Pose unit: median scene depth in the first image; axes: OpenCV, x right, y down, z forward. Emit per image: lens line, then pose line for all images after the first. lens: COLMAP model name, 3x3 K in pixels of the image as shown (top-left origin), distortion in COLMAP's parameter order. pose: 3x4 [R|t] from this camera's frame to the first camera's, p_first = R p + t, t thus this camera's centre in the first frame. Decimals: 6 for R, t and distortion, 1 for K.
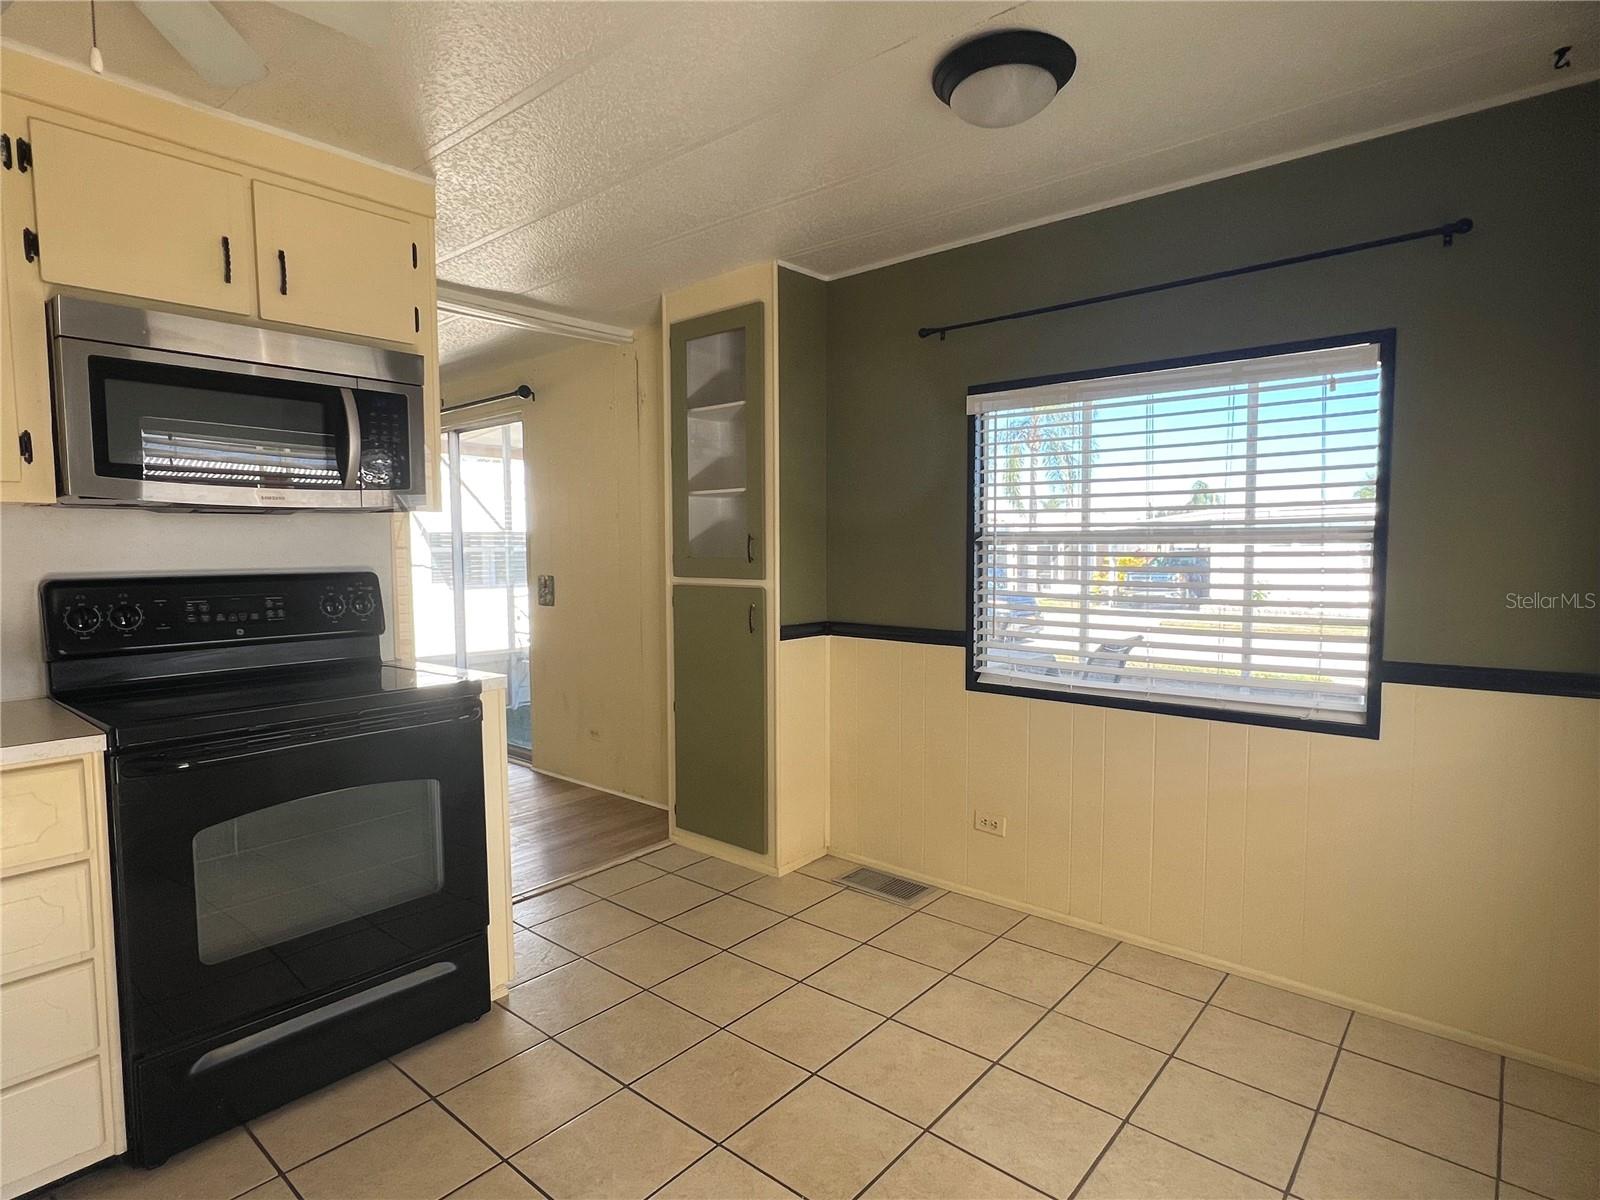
lens RADIAL K [[850.2, 0, 804.0], [0, 850.2, 603.2], [0, 0, 1]] dist [-0.001387, 0.000999]
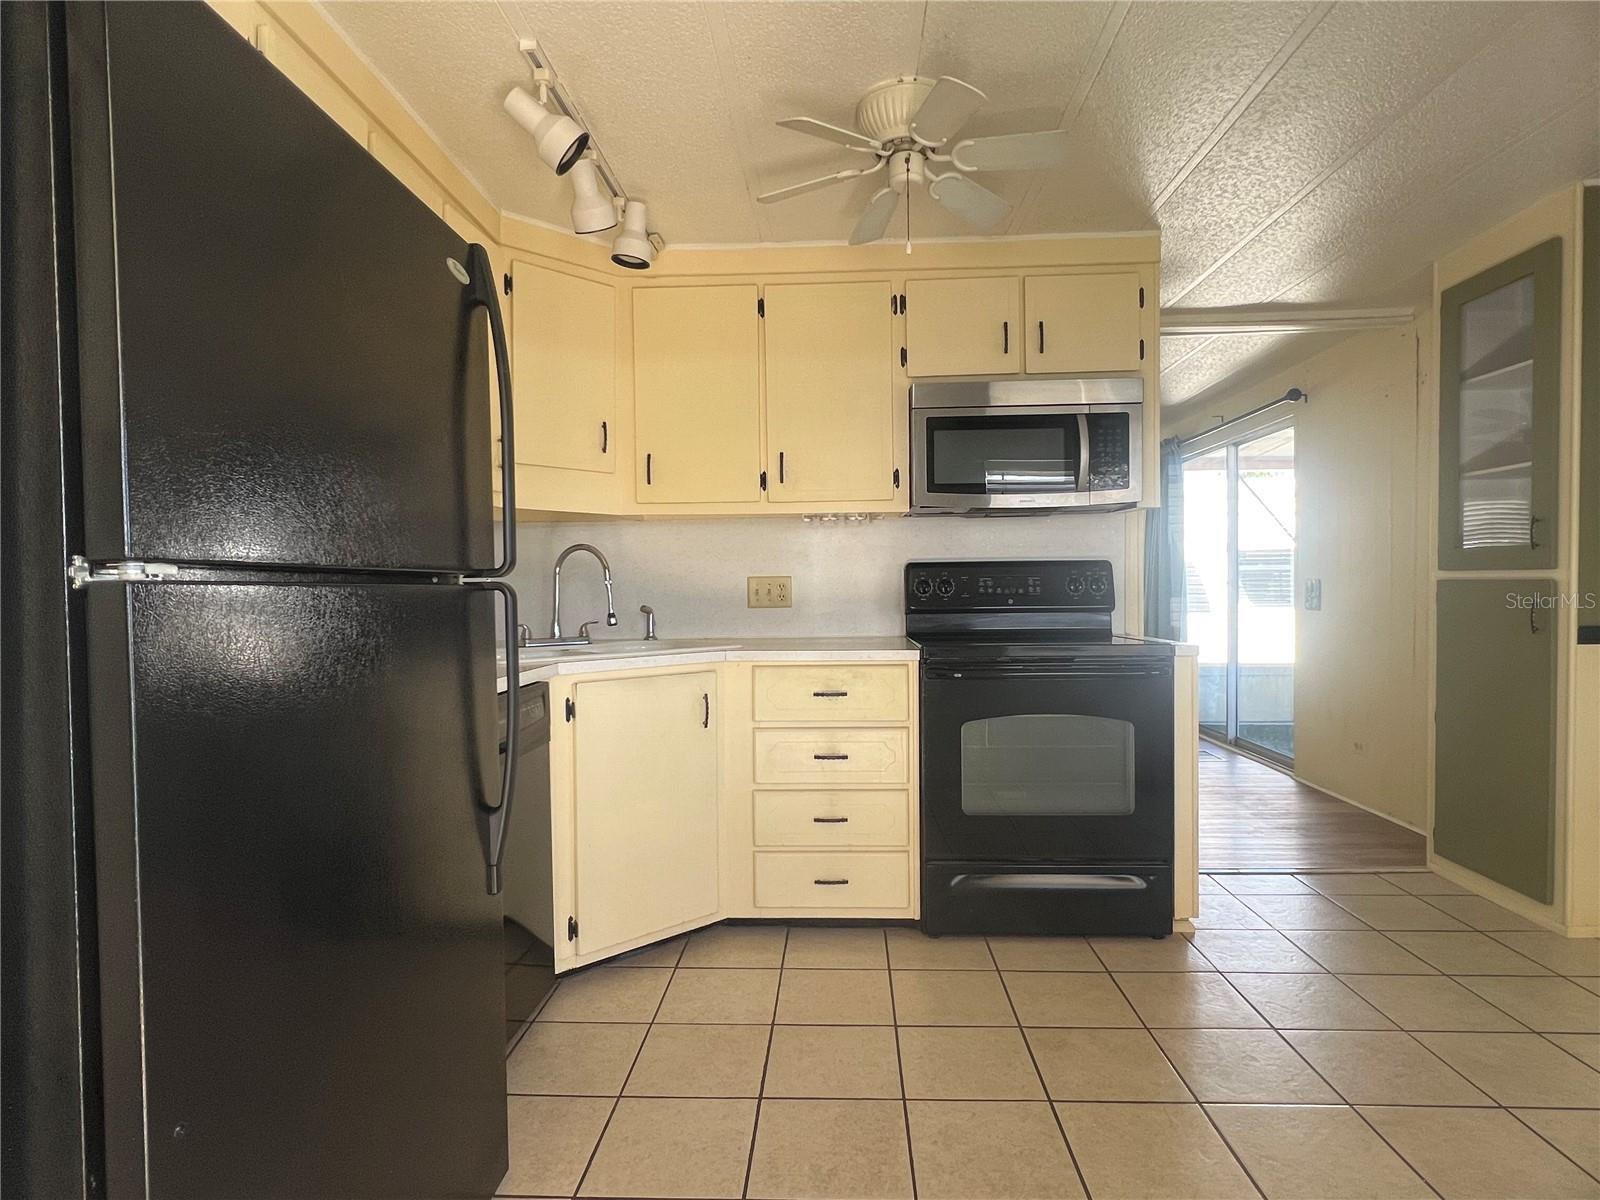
lens RADIAL K [[850.2, 0, 804.0], [0, 850.2, 603.2], [0, 0, 1]] dist [-0.001387, 0.000999]
pose [[0.613446, 0.018672, -0.789516, 0.215393], [-0.045238, 0.998910, -0.011526, 0.064976], [0.788440, 0.042787, 0.613622, -0.111878]]
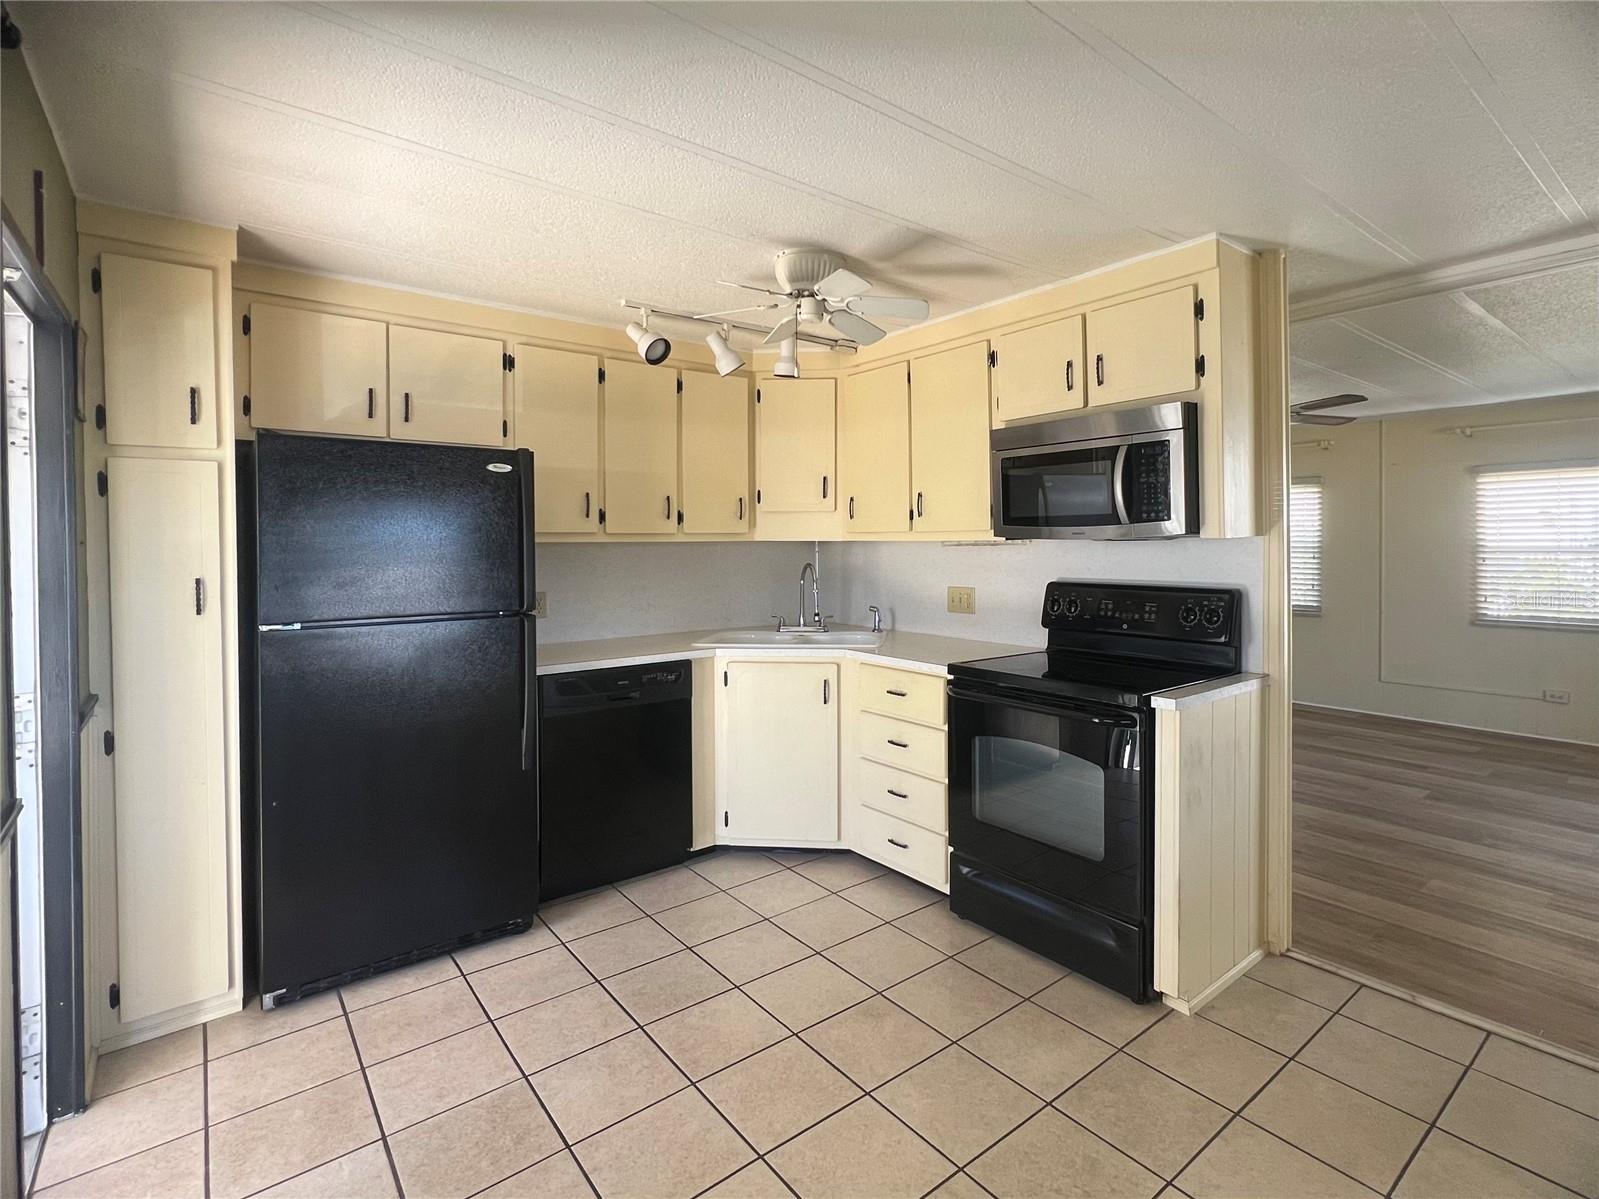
lens RADIAL K [[769.9, 0, 888.5], [0, 769.9, 546.1], [0, 0, 1]] dist [0.000515, 0.000644]
pose [[-0.140459, 0.012322, -0.990010, 0.606421], [-0.060791, 0.997929, 0.021045, -0.095736], [0.988218, 0.063140, -0.139419, 0.752661]]
